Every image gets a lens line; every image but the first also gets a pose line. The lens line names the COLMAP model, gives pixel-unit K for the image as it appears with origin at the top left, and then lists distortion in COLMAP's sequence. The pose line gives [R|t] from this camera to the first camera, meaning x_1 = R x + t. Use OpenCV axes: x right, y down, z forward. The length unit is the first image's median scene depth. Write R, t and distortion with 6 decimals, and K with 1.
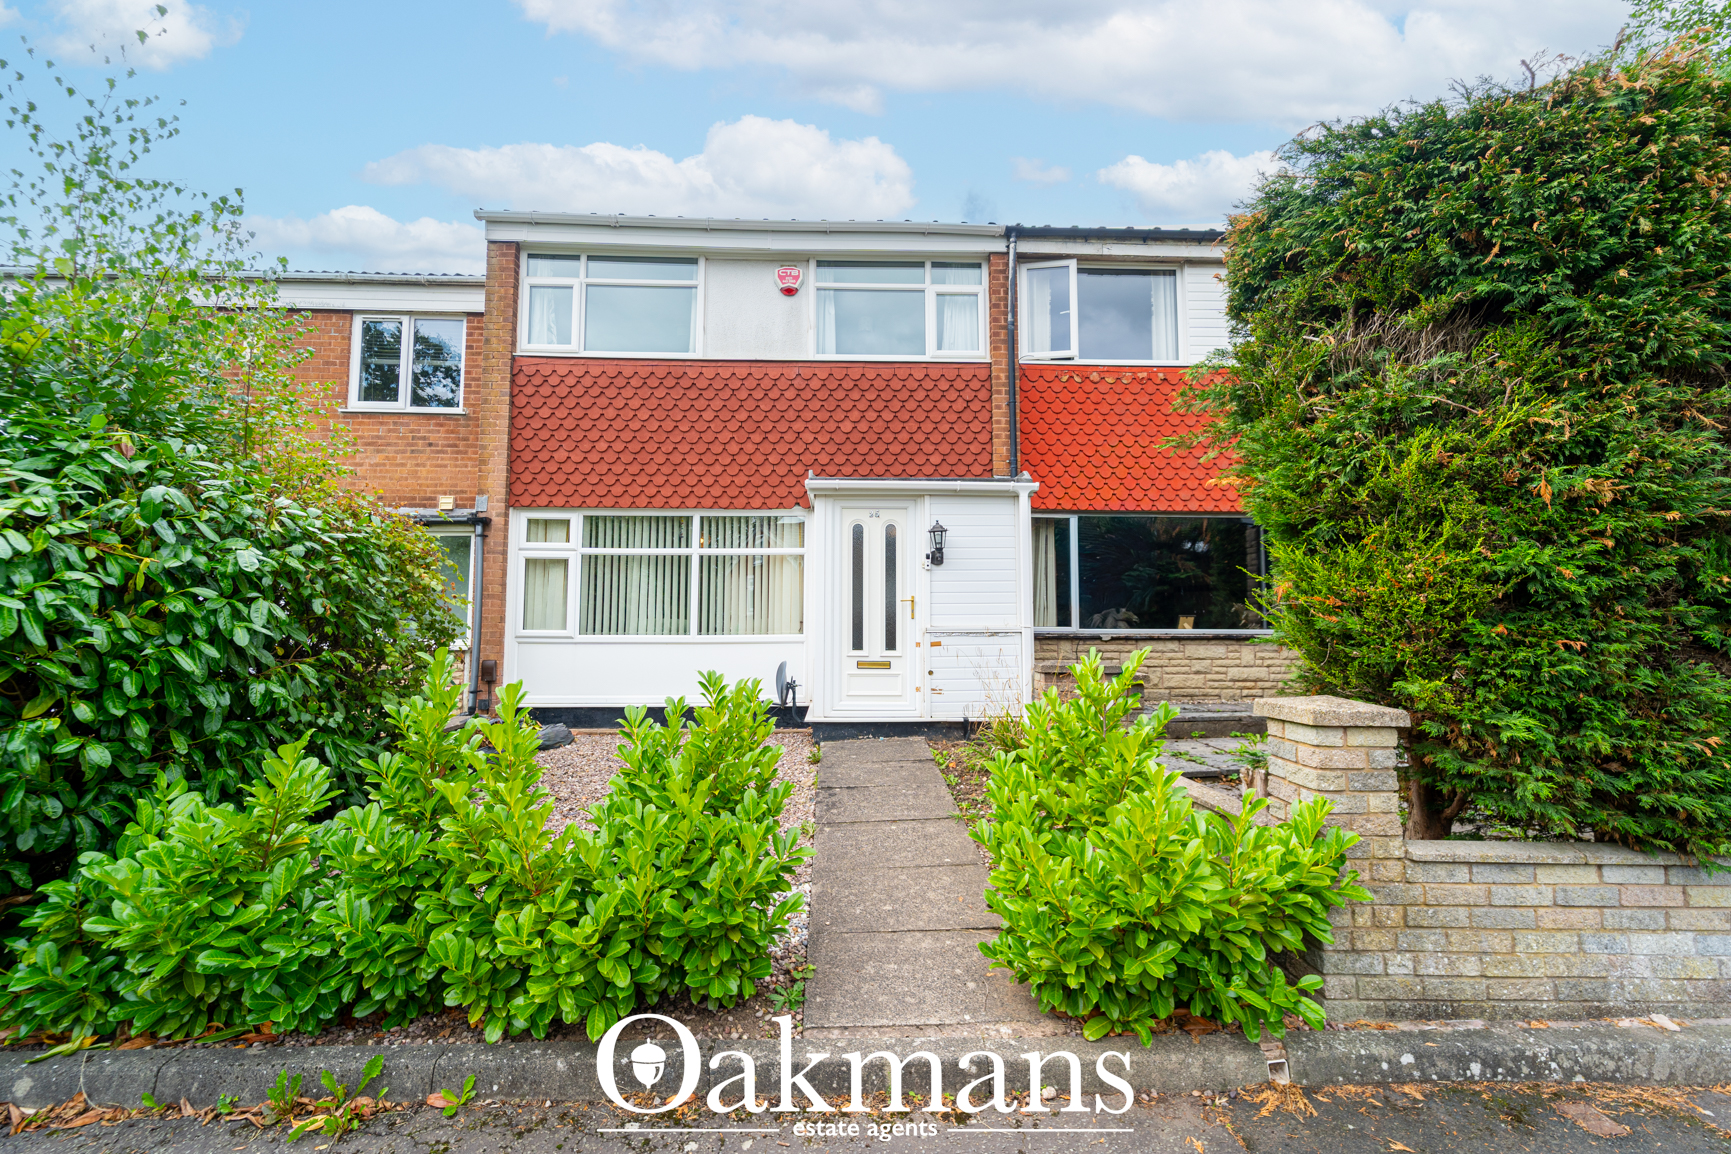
lens RADIAL K [[715.2, 0, 874.7], [0, 715.2, 579.8], [0, 0, 1]] dist [0.004101, -0.002260]
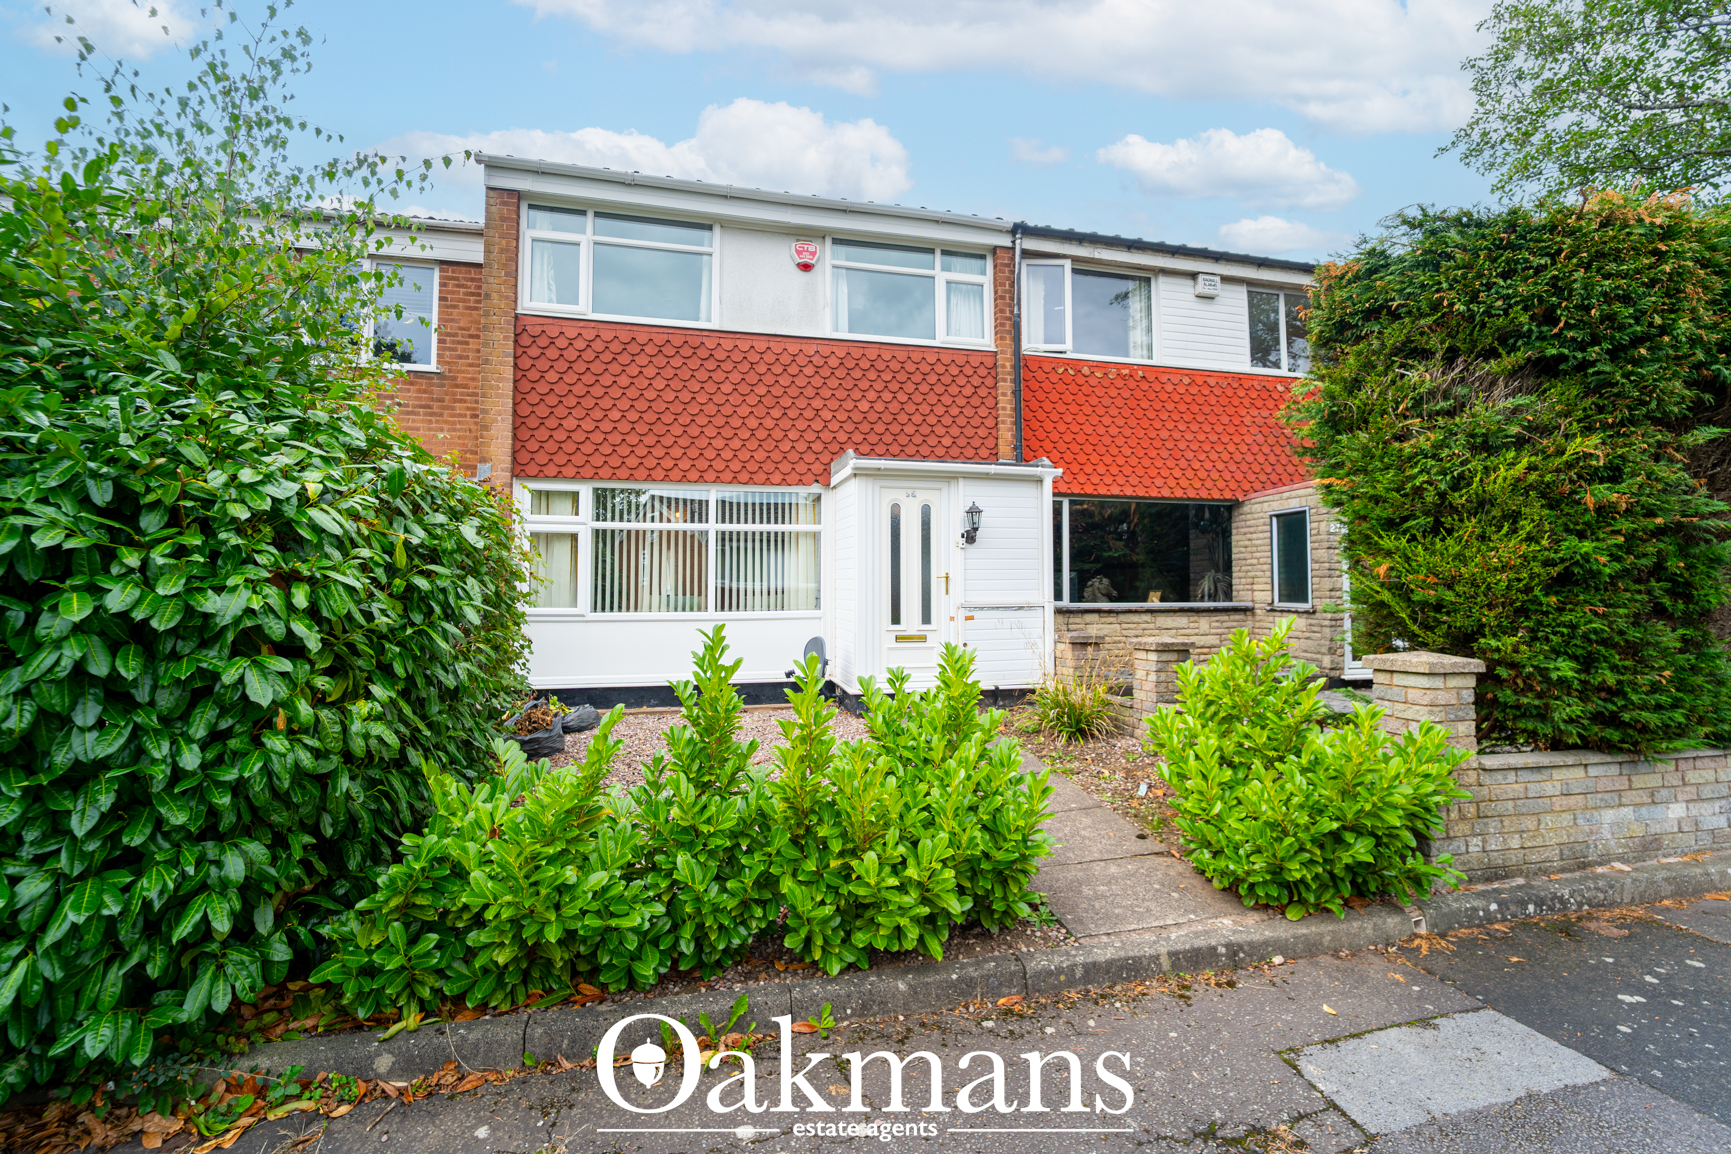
lens RADIAL K [[715.2, 0, 946.0], [0, 715.2, 572.7], [0, 0, 1]] dist [0.004101, -0.002260]
pose [[0.978603, 0.000588, 0.205755, -0.366266], [-0.005645, 0.999696, 0.023994, -0.005758], [-0.205679, -0.024642, 0.978309, -0.077492]]
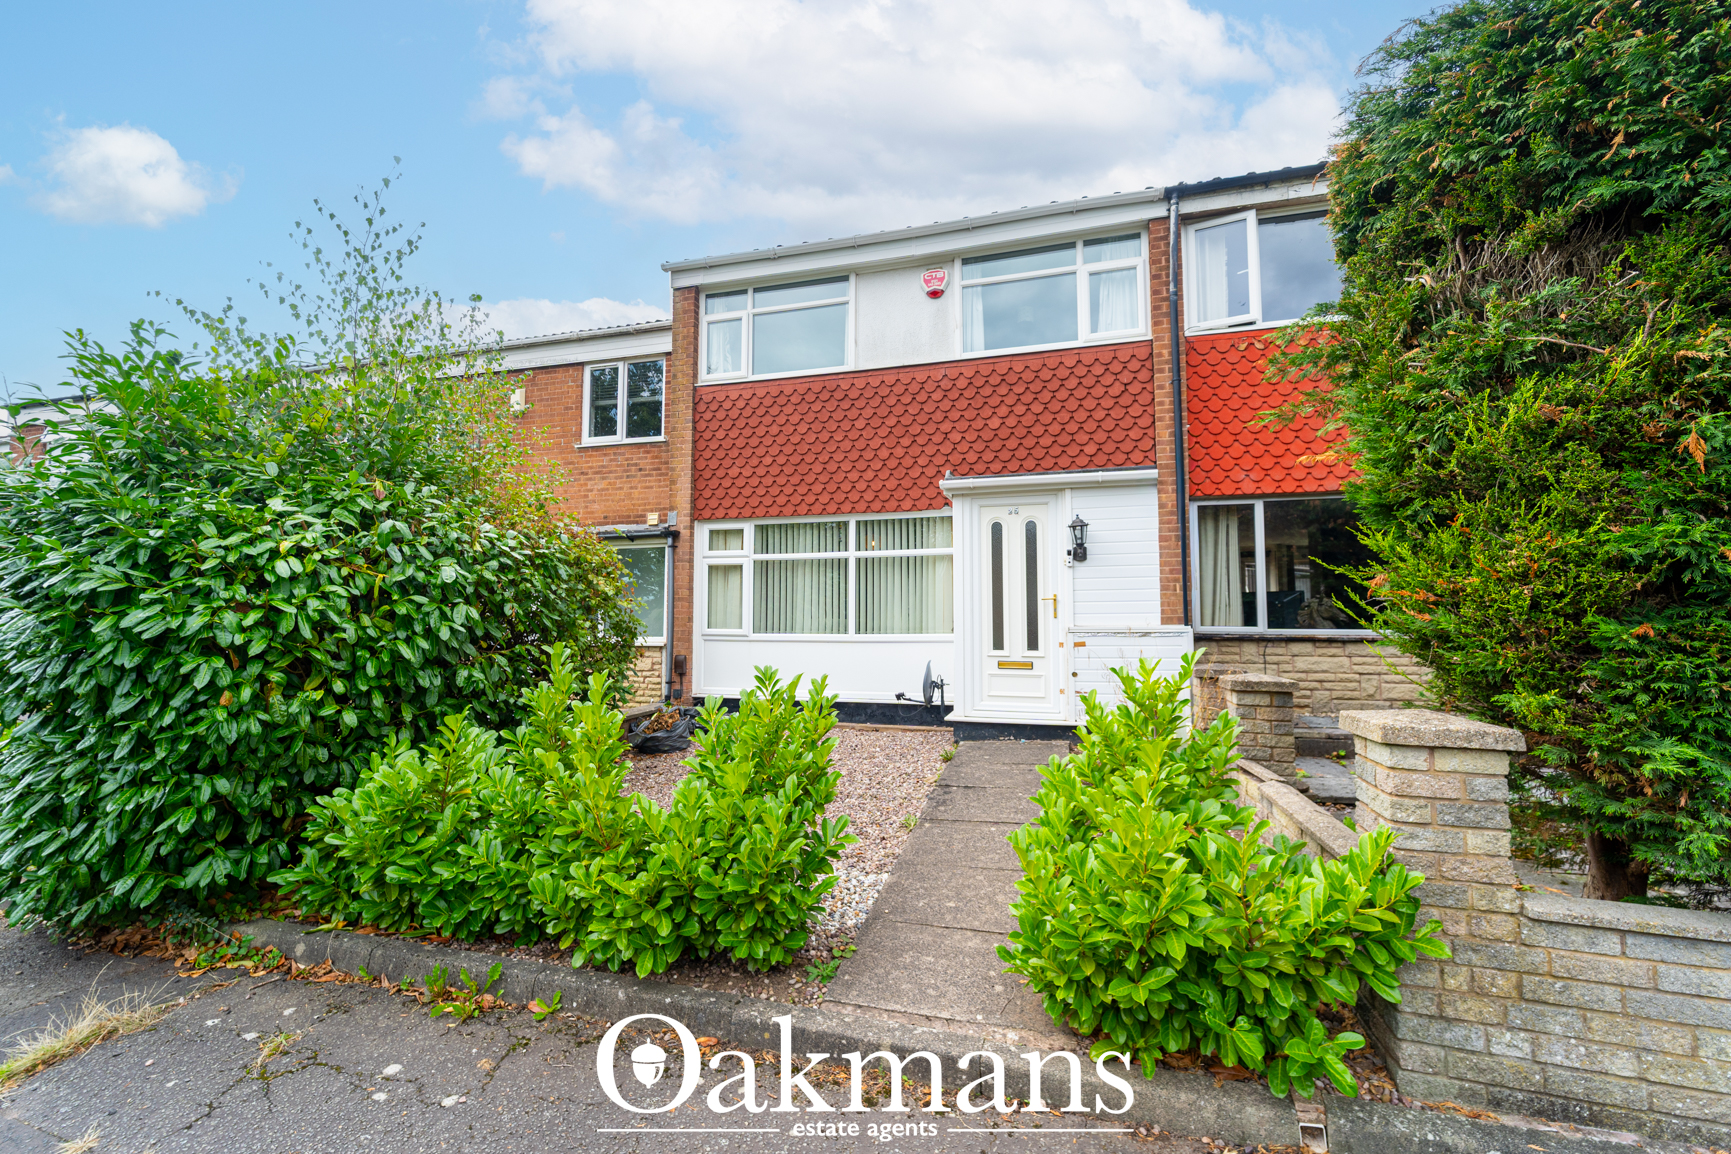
lens RADIAL K [[715.2, 0, 848.6], [0, 715.2, 583.0], [0, 0, 1]] dist [0.004101, -0.002260]
pose [[0.948303, -0.017739, -0.316871, 0.198926], [0.019440, 0.999809, 0.002206, 0.000048], [0.316771, -0.008252, 0.948466, 0.000632]]
